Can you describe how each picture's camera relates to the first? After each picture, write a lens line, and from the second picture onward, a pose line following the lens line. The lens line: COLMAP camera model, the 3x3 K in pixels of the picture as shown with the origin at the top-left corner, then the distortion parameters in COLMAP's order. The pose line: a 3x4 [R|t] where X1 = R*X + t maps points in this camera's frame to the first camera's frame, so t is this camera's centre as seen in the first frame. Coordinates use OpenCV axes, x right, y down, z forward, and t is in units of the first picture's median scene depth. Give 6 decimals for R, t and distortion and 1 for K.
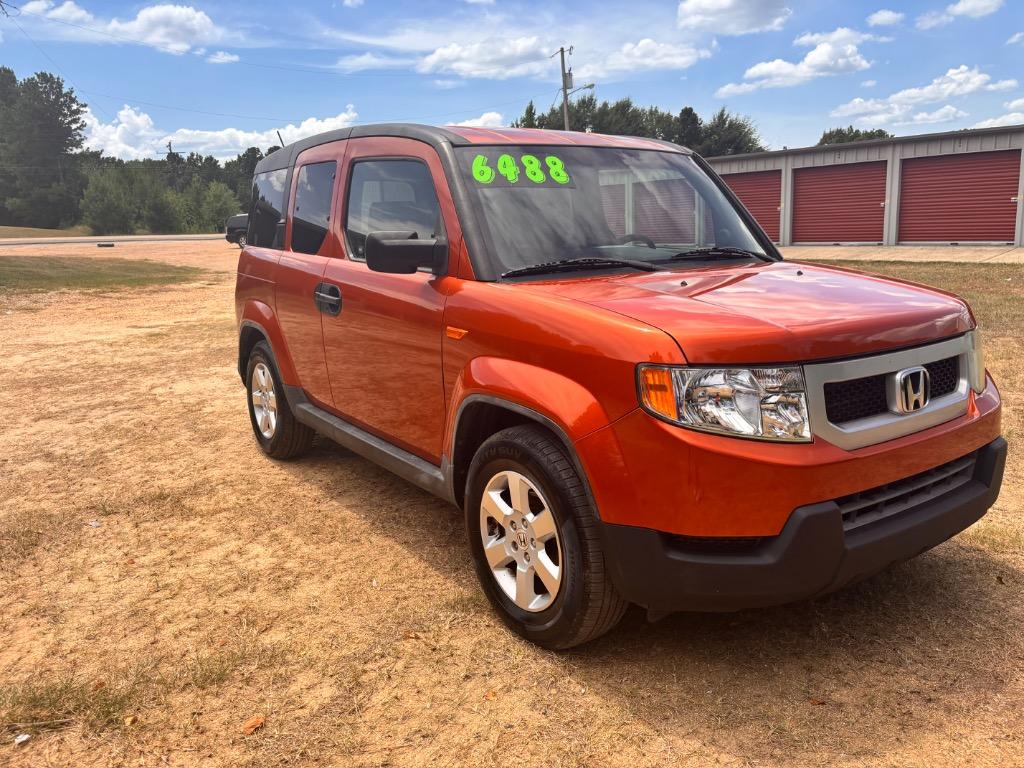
lens RADIAL K [[768.9, 0, 512.0], [0, 768.9, 384.0], [0, 0, 1]] dist [0.053981, -0.065971]
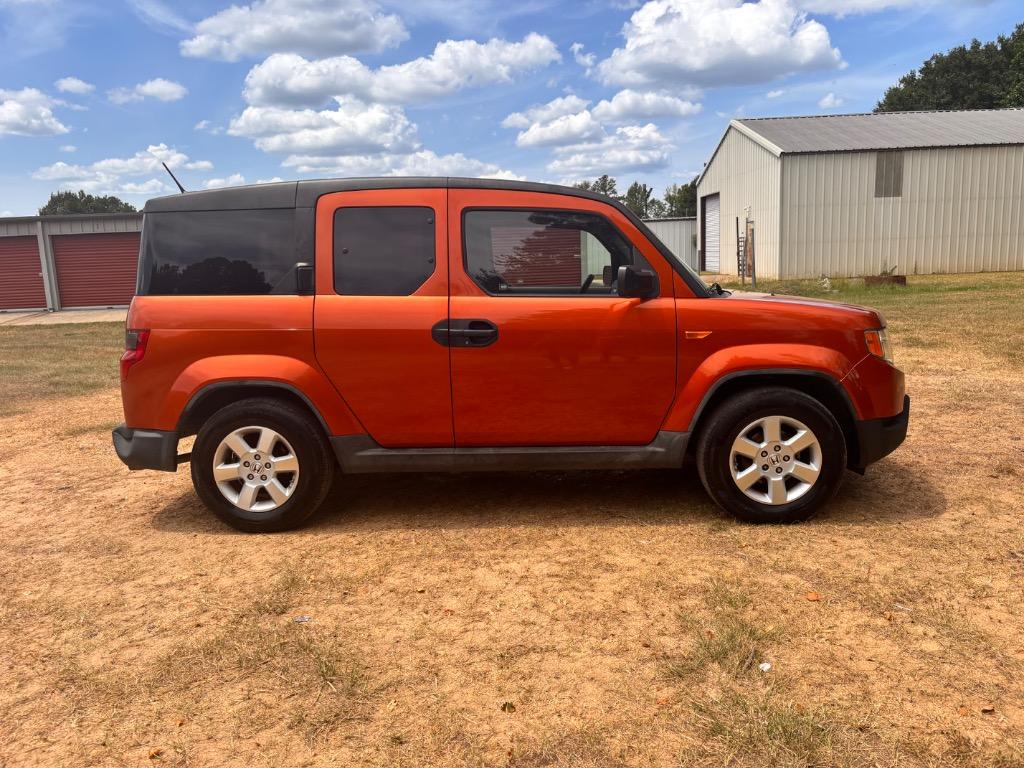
lens RADIAL K [[768.9, 0, 512.0], [0, 768.9, 384.0], [0, 0, 1]] dist [0.053981, -0.065971]
pose [[0.614536, -0.111614, 0.780953, -1.055364], [0.175088, 0.984548, 0.002934, -0.032366], [-0.769214, 0.134933, 0.624583, 0.287247]]
